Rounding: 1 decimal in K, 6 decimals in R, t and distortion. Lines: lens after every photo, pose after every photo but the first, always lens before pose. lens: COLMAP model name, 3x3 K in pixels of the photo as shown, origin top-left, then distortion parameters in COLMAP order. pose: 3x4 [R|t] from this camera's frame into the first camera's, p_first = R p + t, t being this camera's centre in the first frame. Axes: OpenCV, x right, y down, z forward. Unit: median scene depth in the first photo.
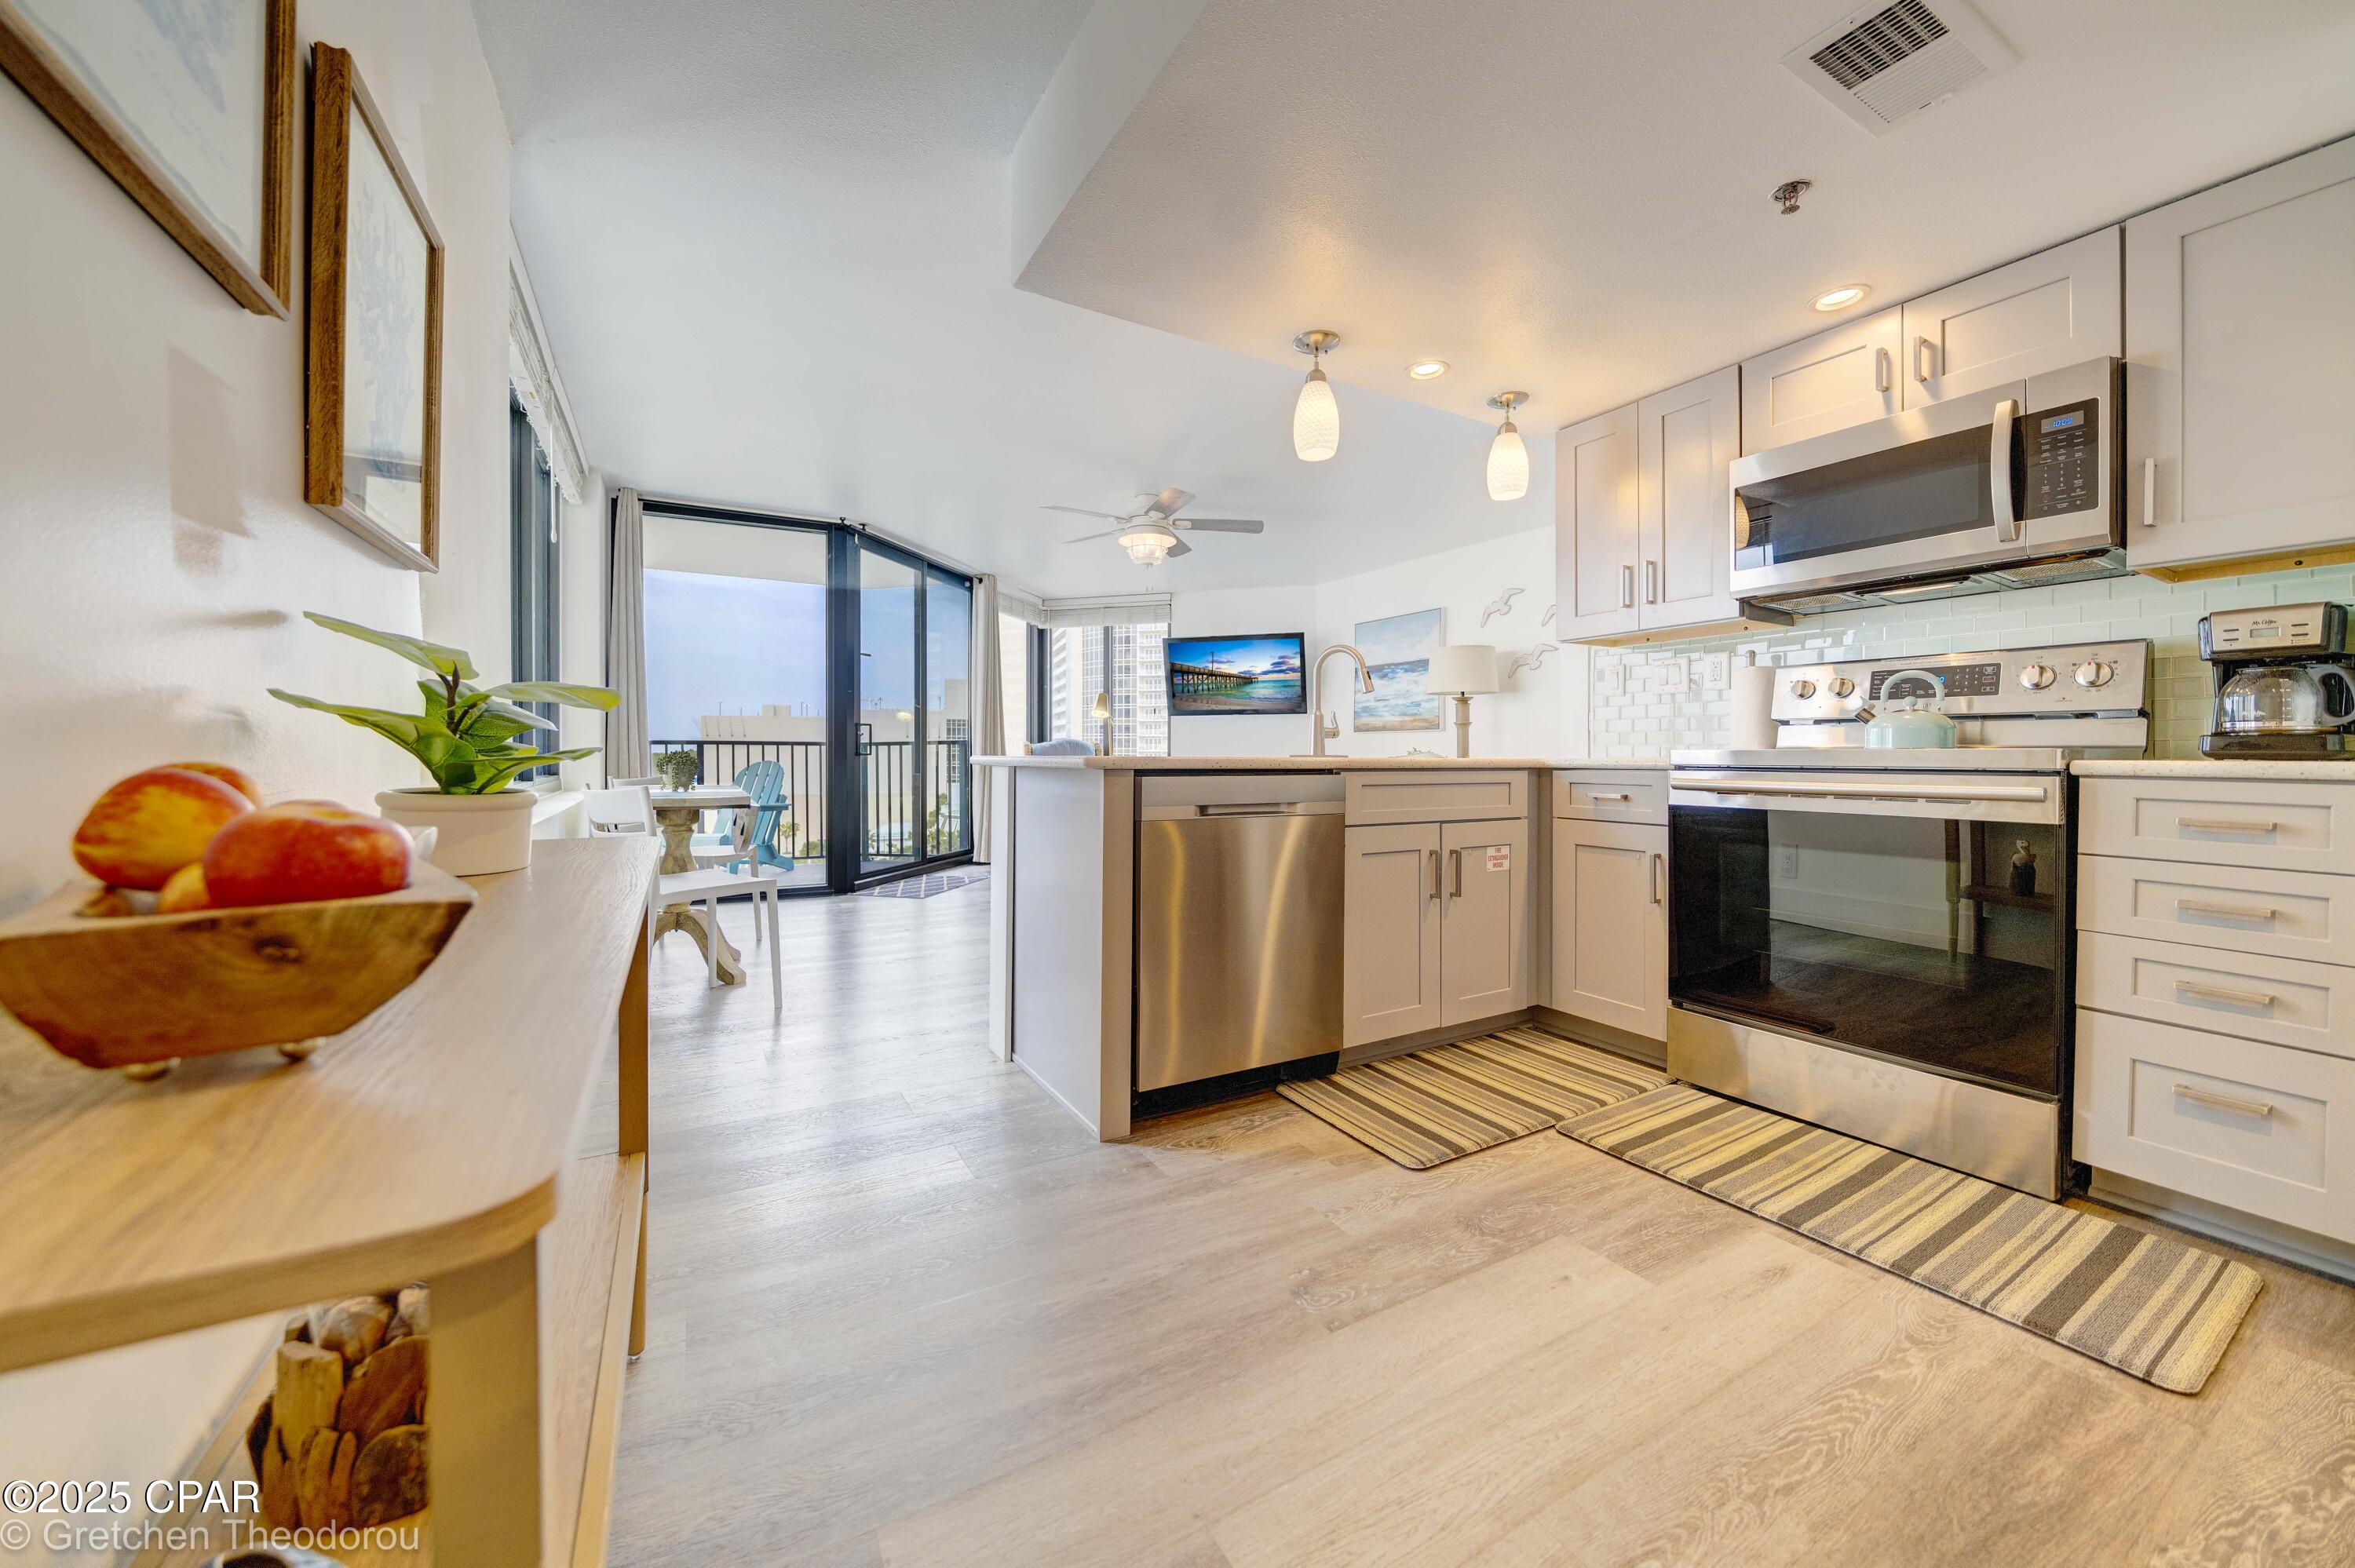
lens RADIAL K [[833.5, 0, 1195.9], [0, 833.5, 764.3], [0, 0, 1]] dist [-0.005102, -0.000736]
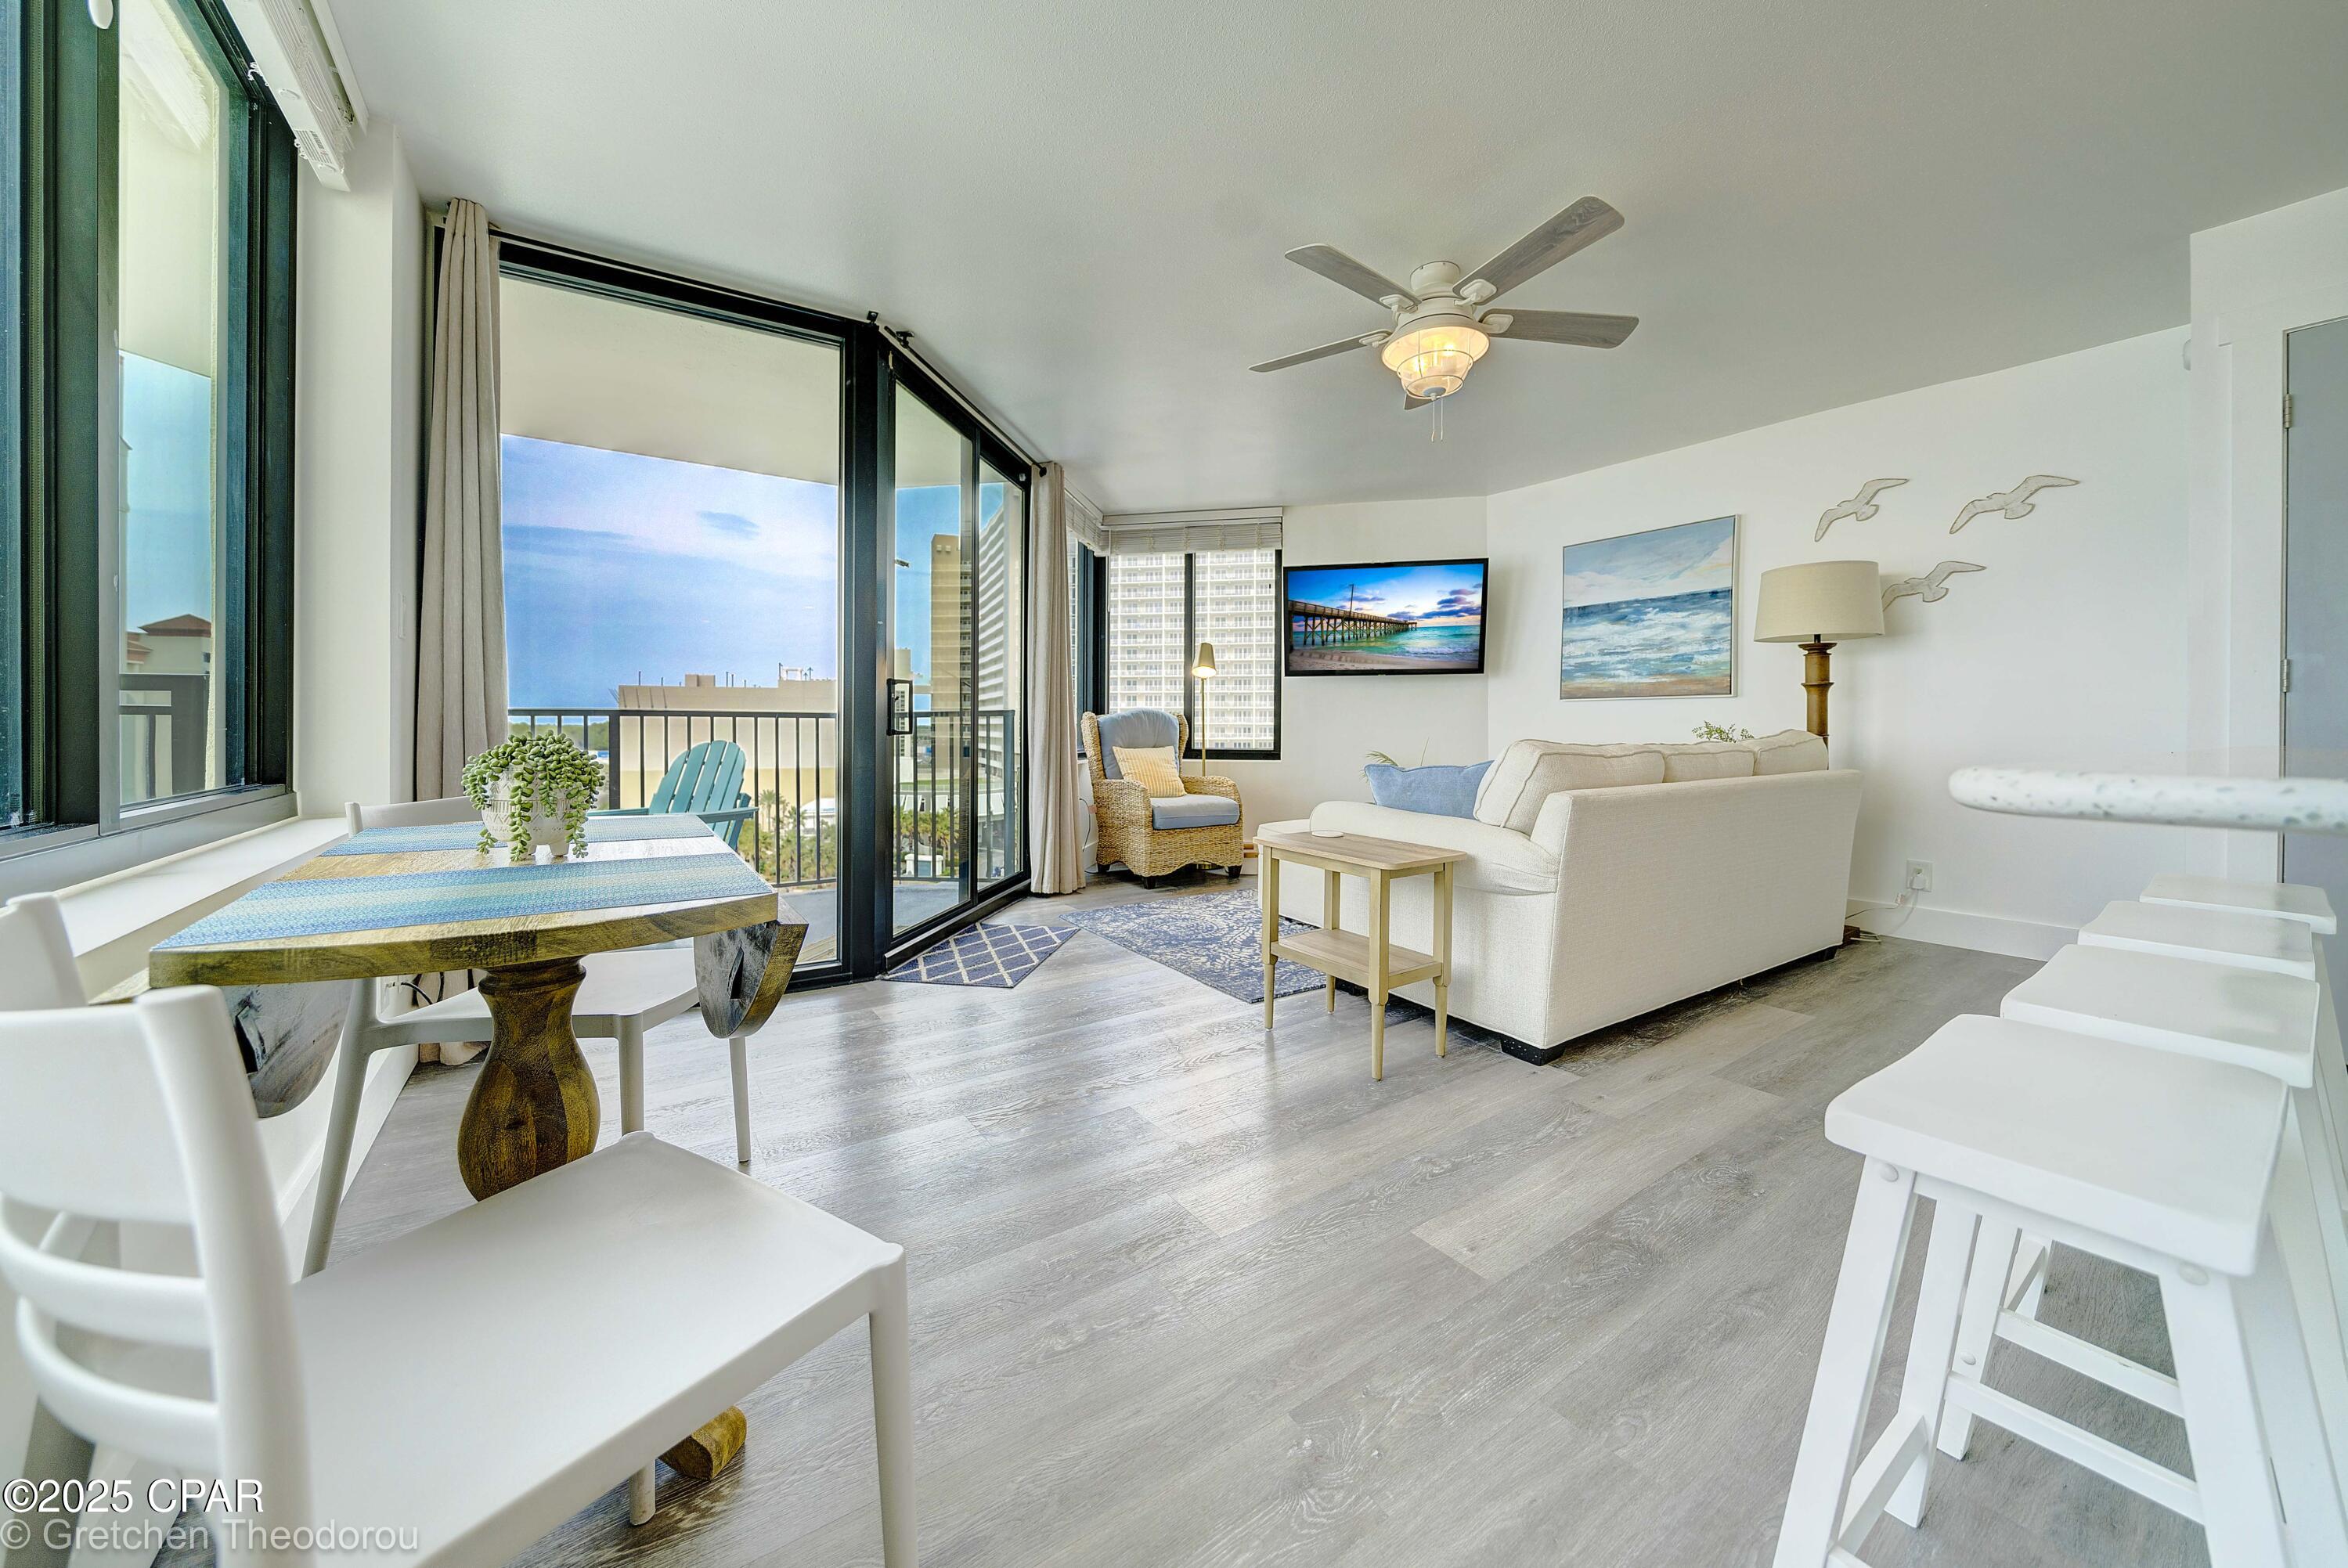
lens RADIAL K [[831.1, 0, 1154.1], [0, 831.1, 729.2], [0, 0, 1]] dist [-0.005102, -0.000736]
pose [[0.999318, -0.000082, 0.036925, -0.189661], [0.000391, 0.999965, -0.008358, -0.007374], [-0.036924, 0.008367, 0.999283, 0.323091]]
